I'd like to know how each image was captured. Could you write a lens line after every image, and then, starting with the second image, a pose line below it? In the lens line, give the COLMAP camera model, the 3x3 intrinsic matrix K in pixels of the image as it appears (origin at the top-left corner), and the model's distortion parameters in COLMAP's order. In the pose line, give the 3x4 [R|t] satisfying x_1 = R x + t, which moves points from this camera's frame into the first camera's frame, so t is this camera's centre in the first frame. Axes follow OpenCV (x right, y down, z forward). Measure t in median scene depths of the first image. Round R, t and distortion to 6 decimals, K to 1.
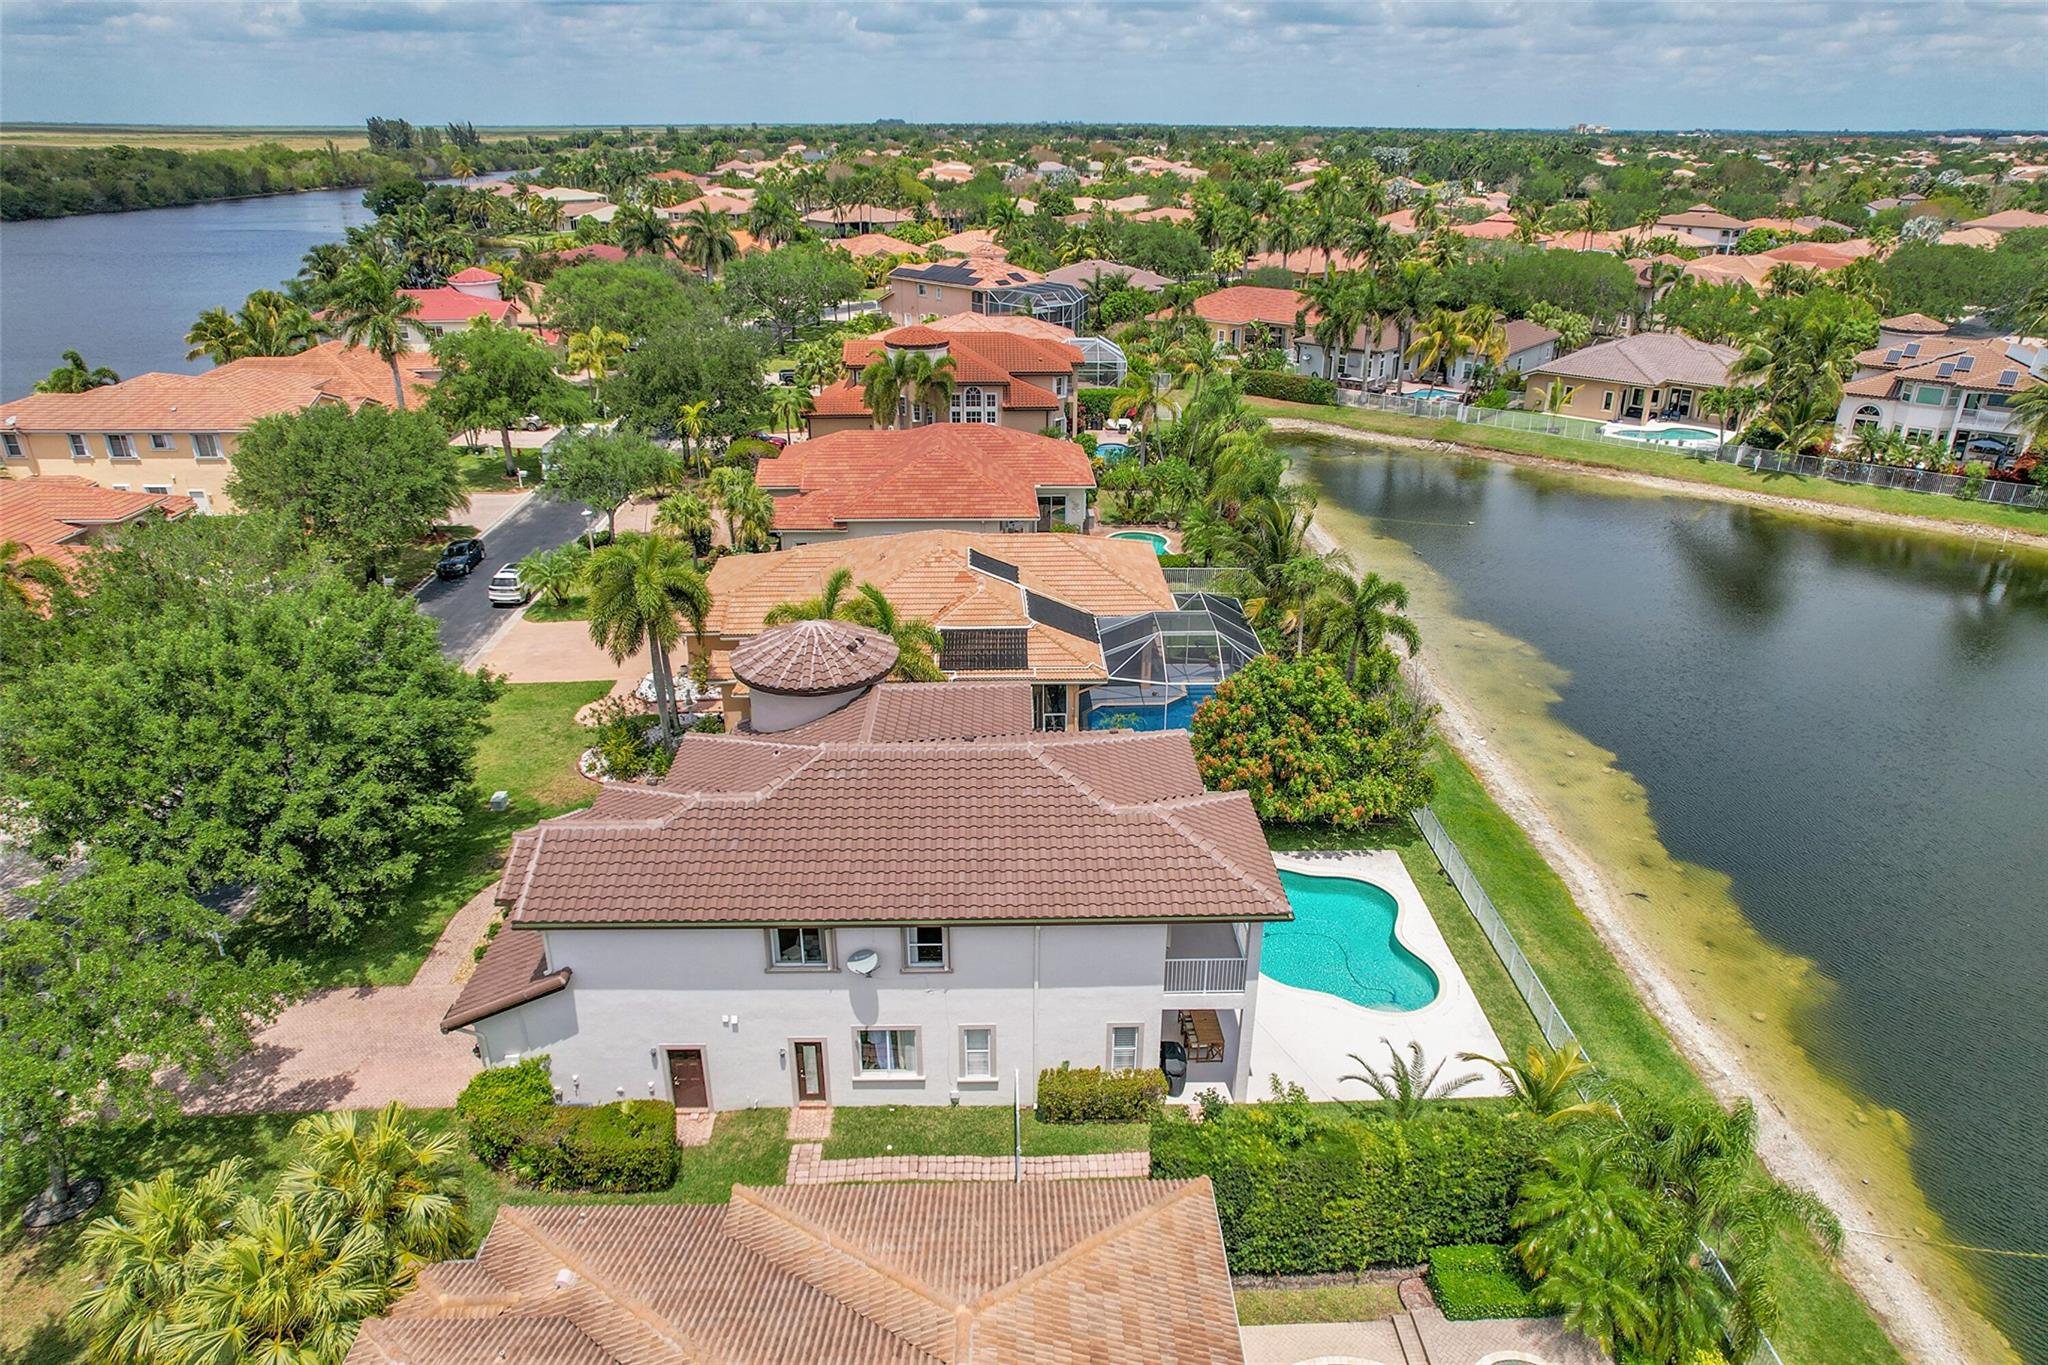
lens RADIAL K [[1289.8, 0, 1029.6], [0, 1289.8, 683.7], [0, 0, 1]] dist [-0.061692, 0.052228]
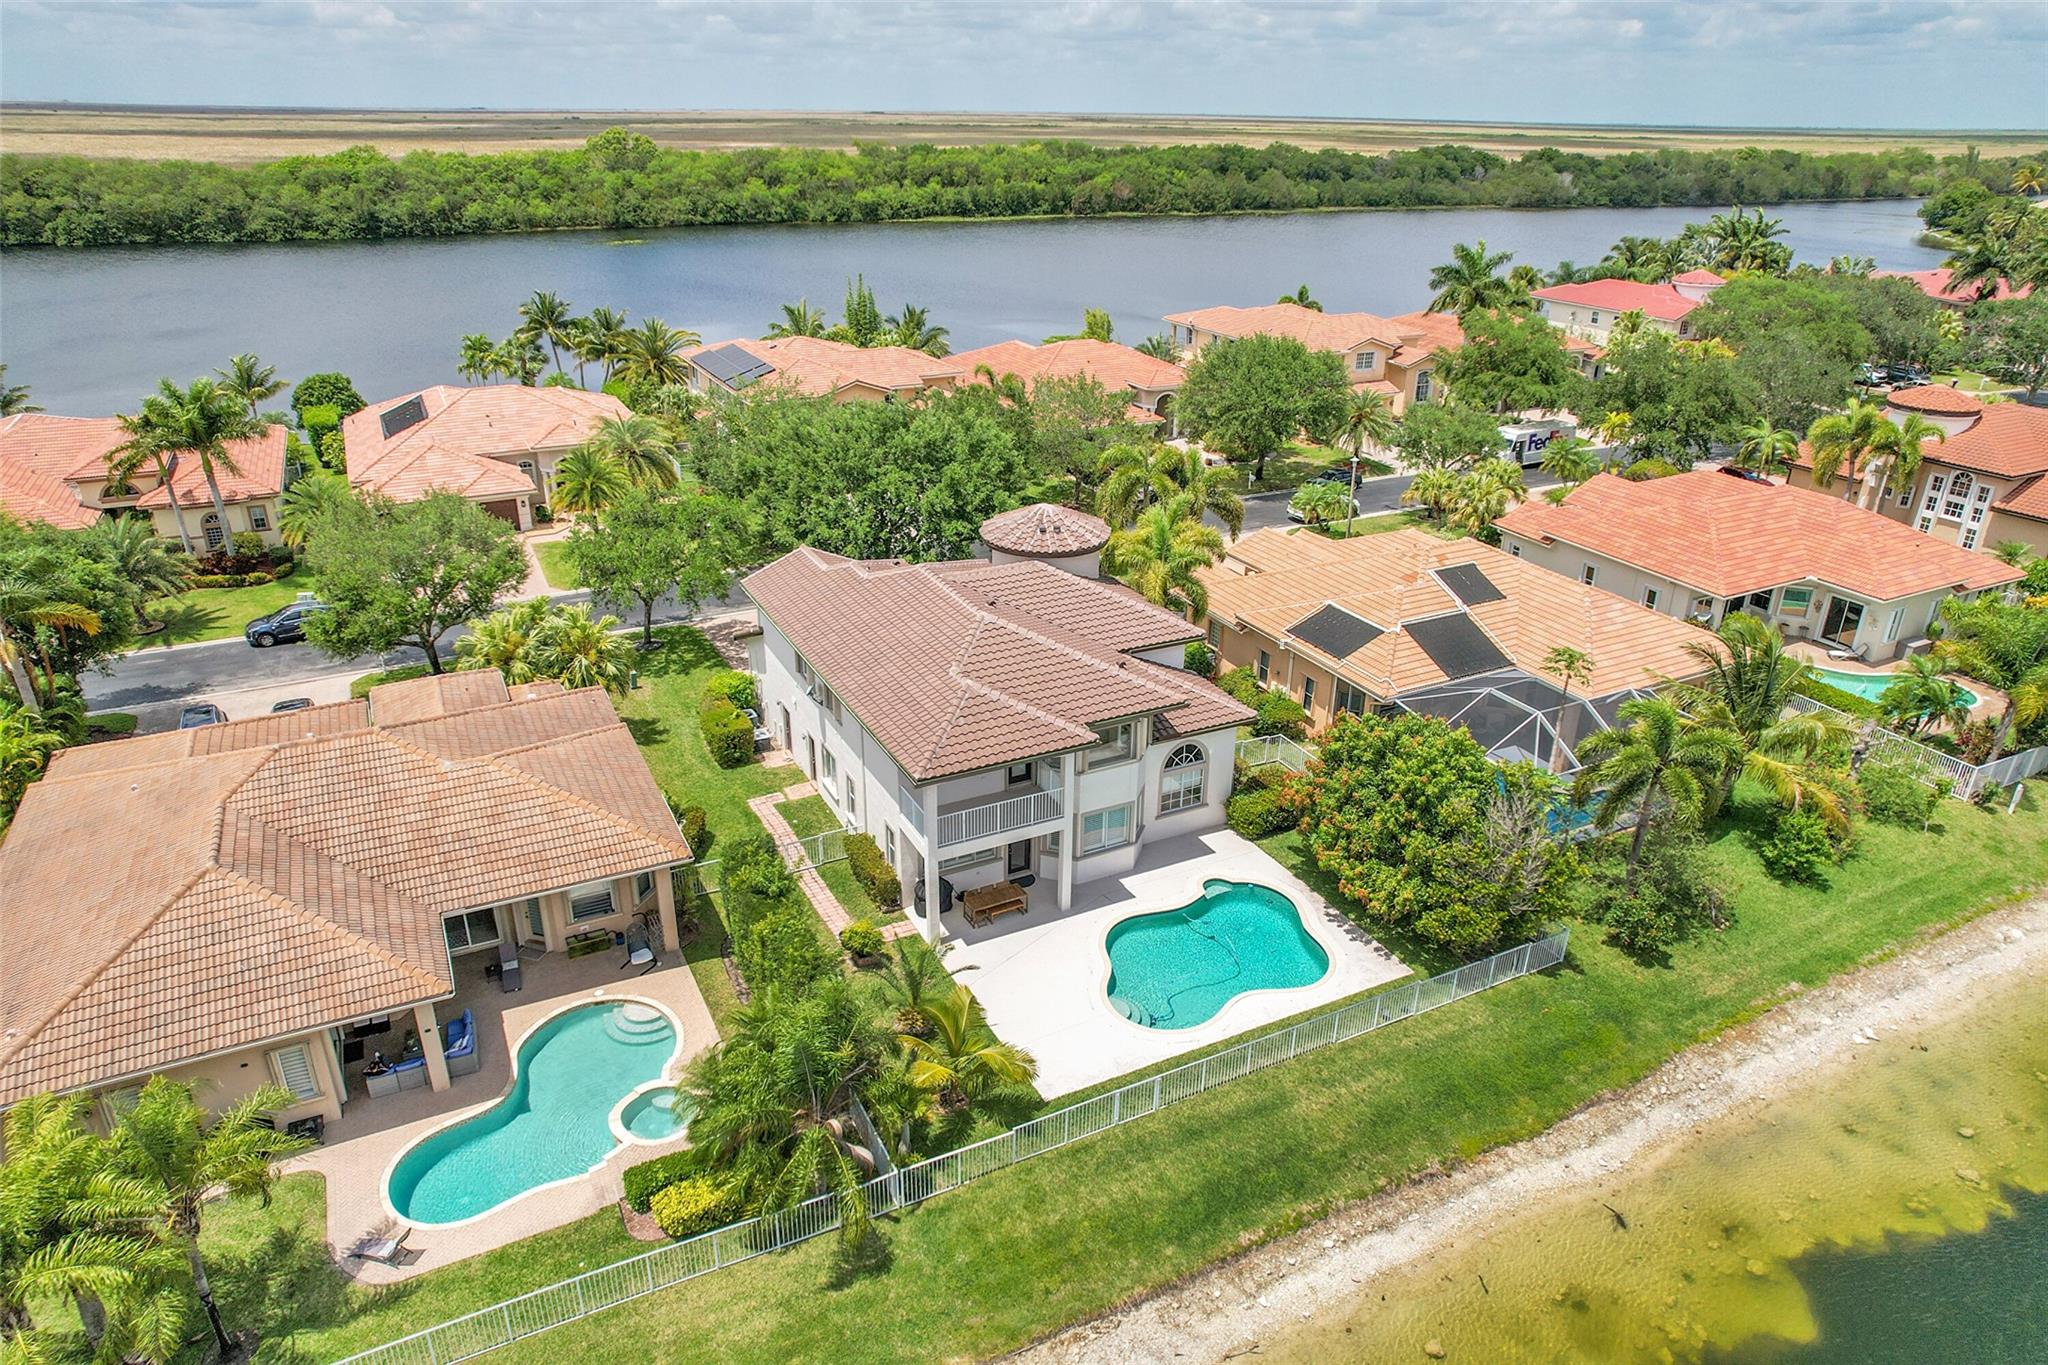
lens RADIAL K [[1289.8, 0, 1027.6], [0, 1289.8, 680.4], [0, 0, 1]] dist [-0.061692, 0.052228]
pose [[0.433464, 0.370015, -0.821704, 0.389930], [-0.374840, 0.903227, 0.208990, -0.061802], [0.819514, 0.217418, 0.530212, 0.144338]]
